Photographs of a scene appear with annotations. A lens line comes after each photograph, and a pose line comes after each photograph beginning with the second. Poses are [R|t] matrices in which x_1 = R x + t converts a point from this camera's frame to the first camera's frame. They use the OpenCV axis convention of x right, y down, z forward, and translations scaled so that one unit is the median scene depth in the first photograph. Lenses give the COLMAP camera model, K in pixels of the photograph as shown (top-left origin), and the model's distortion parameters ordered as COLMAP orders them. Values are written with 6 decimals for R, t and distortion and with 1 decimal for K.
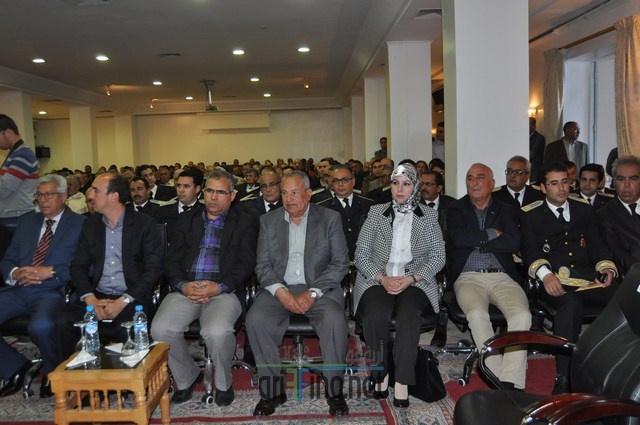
lens RADIAL K [[608.8, 0, 320.0], [0, 608.8, 212.5], [0, 0, 1]] dist [0.007705, 0.008648]
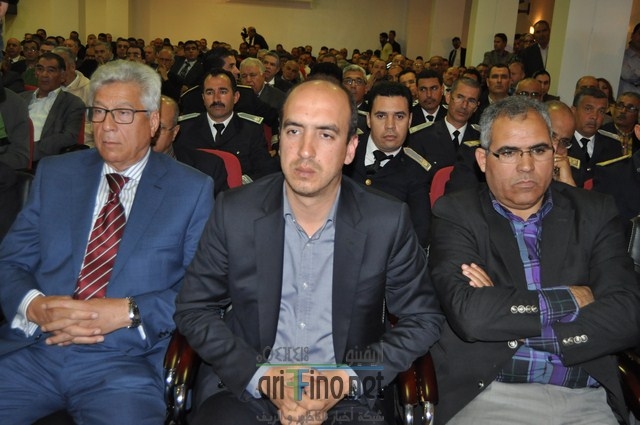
lens RADIAL K [[673.9, 0, 320.0], [0, 673.9, 212.5], [0, 0, 1]] dist [-0.080535, -0.002434]
pose [[0.993863, 0.082632, 0.073546, -0.341366], [-0.092981, 0.984195, 0.150715, -0.042458], [-0.059930, -0.156628, 0.985838, 0.555711]]
